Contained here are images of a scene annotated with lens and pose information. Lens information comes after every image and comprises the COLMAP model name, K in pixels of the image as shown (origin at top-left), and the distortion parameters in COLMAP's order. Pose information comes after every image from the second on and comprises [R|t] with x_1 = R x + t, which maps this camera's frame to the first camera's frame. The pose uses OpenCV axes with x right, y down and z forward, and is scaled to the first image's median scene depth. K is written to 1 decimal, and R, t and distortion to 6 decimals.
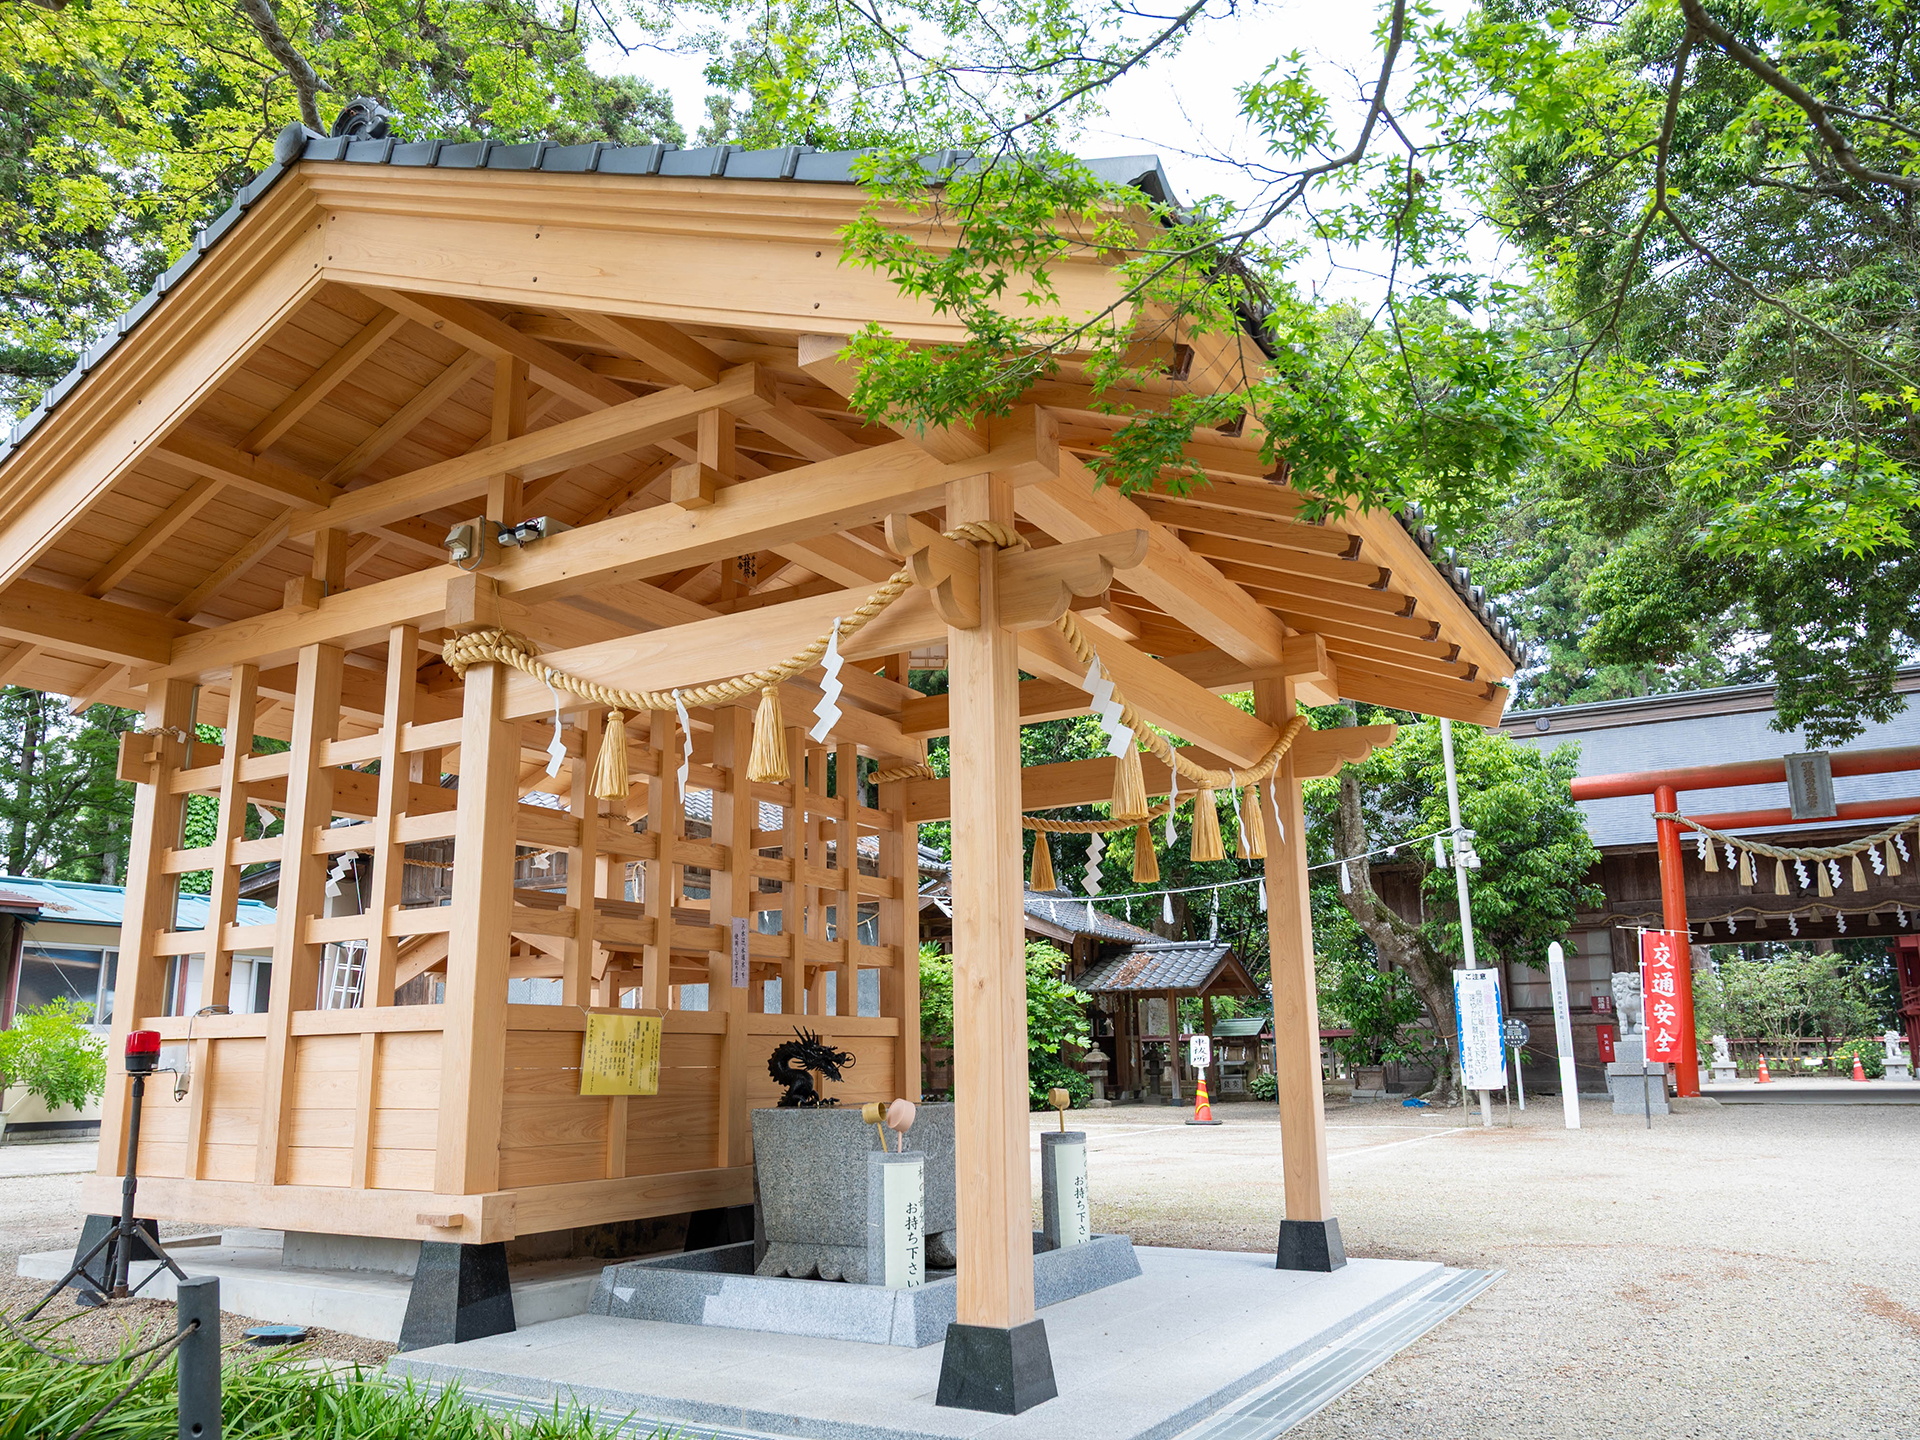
lens RADIAL K [[1437.1, 0, 958.9], [0, 1437.1, 728.1], [0, 0, 1]] dist [-0.002411, 0.000612]
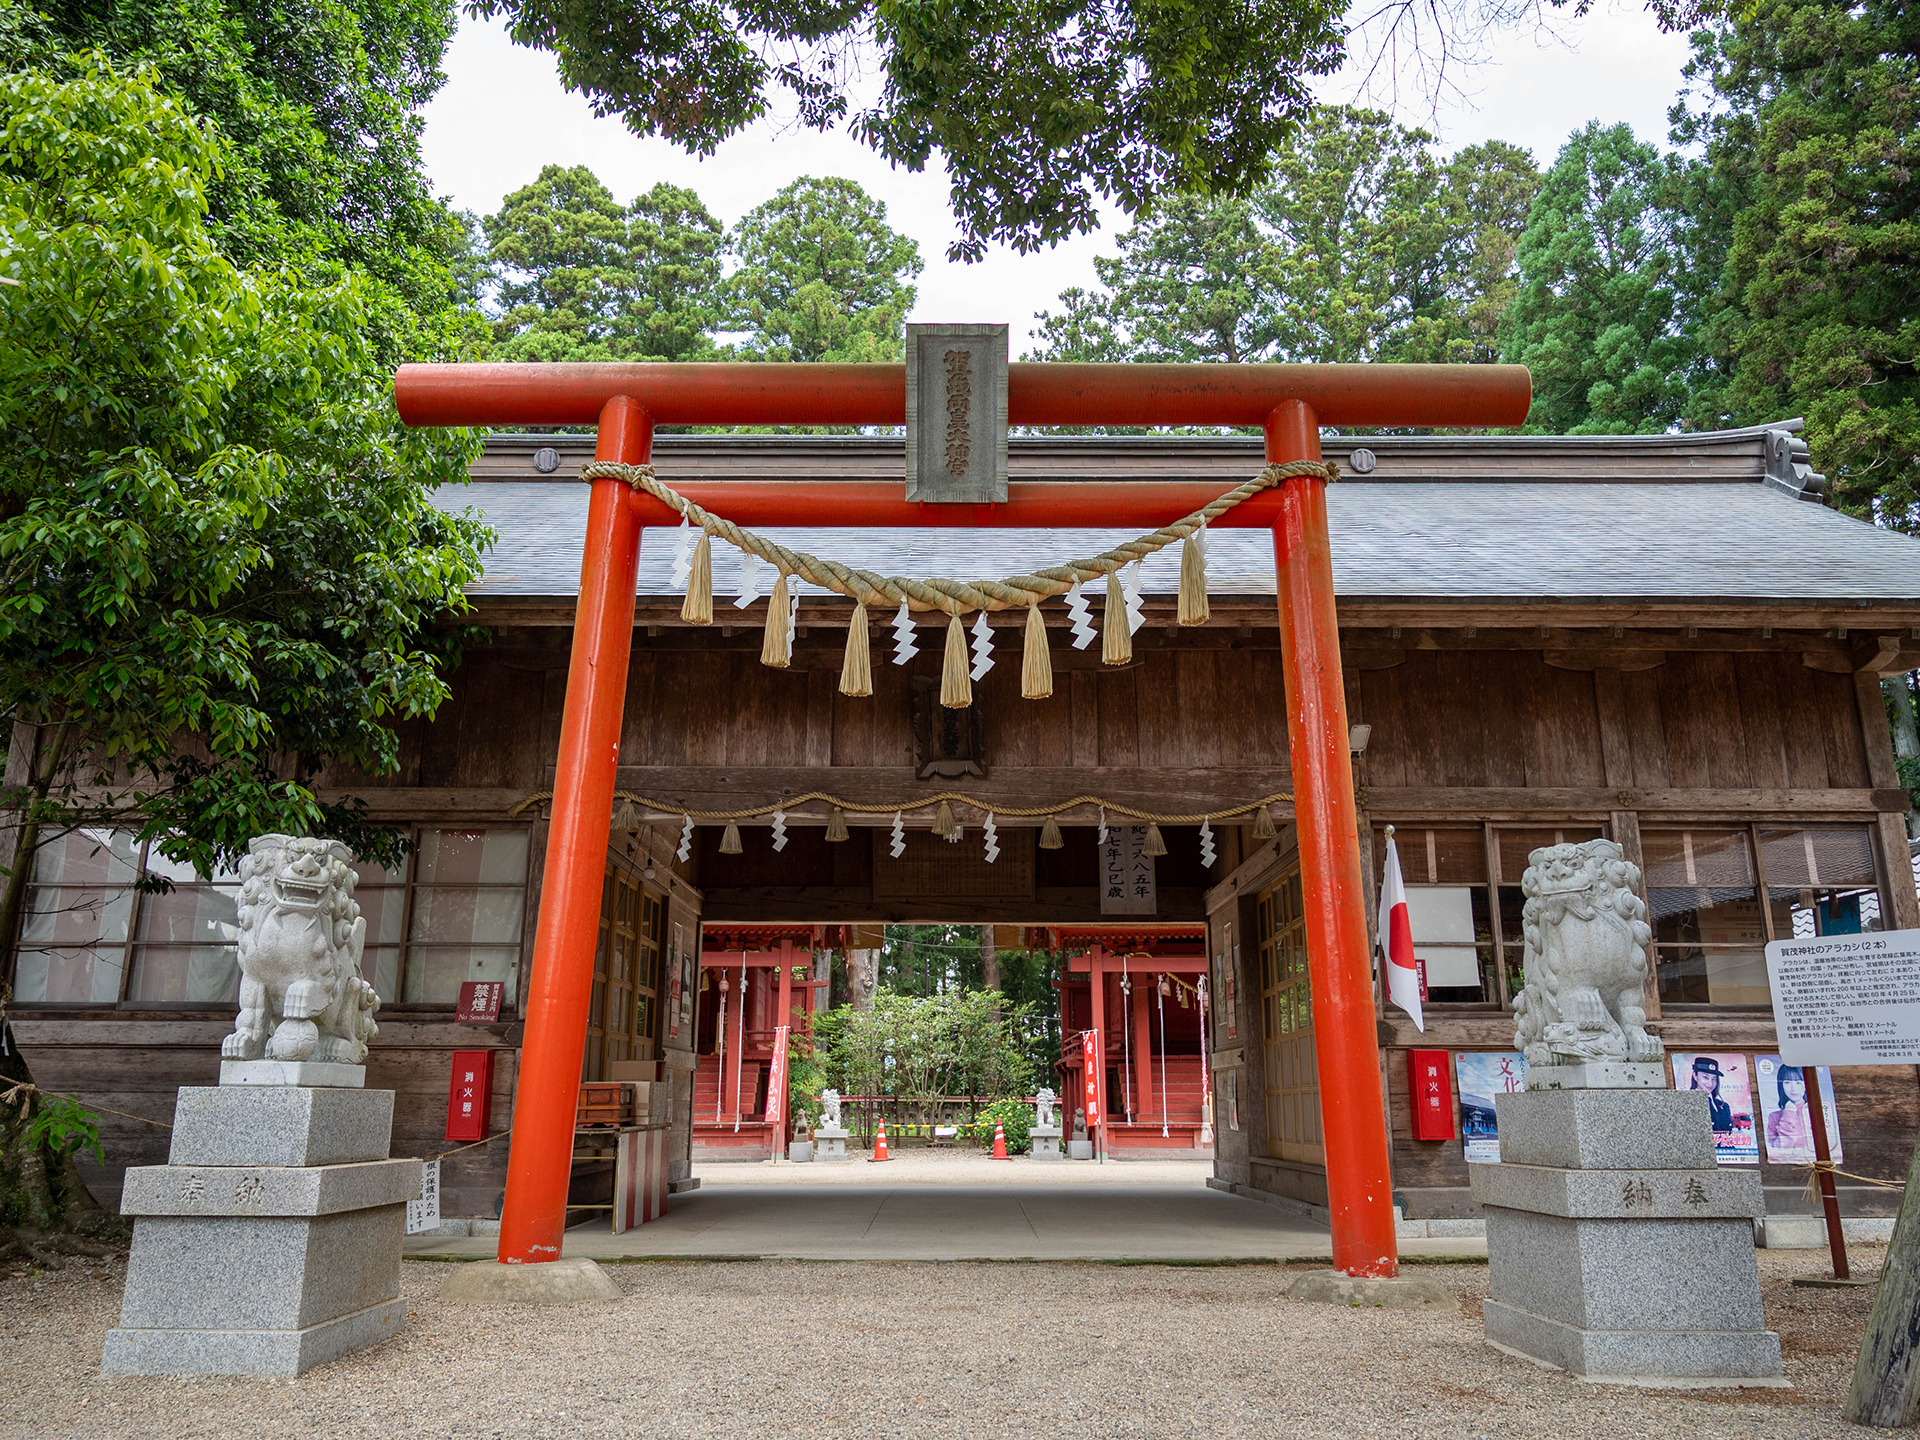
lens RADIAL K [[1437.1, 0, 960.0], [0, 1437.1, 716.1], [0, 0, 1]] dist [-0.002411, 0.000612]
pose [[0.871522, 0.144125, 0.468698, 0.241164], [-0.124341, 0.989545, -0.073078, 0.082221], [-0.474330, 0.005410, 0.880330, 0.375846]]
